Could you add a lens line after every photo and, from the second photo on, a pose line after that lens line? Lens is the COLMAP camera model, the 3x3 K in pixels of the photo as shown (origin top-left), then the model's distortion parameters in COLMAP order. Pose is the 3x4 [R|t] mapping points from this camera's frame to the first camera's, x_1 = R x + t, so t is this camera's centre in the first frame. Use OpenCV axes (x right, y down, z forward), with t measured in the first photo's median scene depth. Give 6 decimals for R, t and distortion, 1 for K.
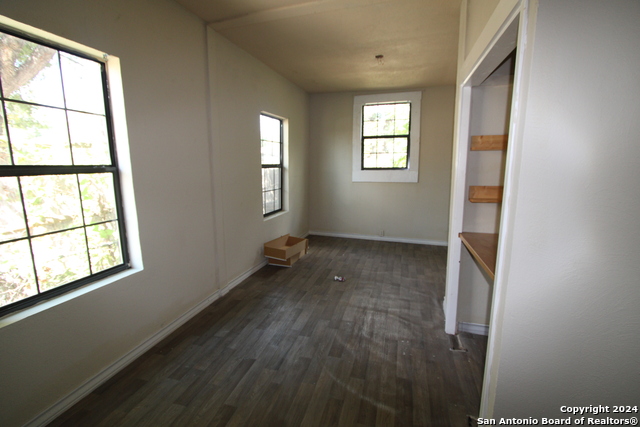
lens RADIAL K [[289.3, 0, 320.0], [0, 289.3, 213.5], [0, 0, 1]] dist [-0.017112, 0.000607]
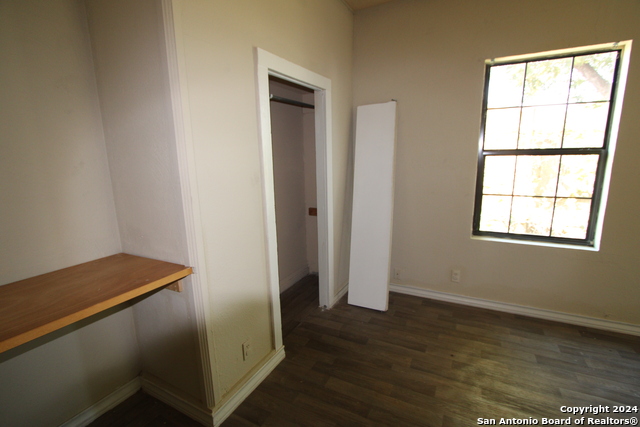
lens RADIAL K [[289.3, 0, 320.0], [0, 289.3, 213.5], [0, 0, 1]] dist [-0.017112, 0.000607]
pose [[-0.202339, 0.206910, -0.957208, 0.592189], [-0.138949, 0.961472, 0.237203, -0.040105], [0.969408, 0.180998, -0.165794, 0.211453]]
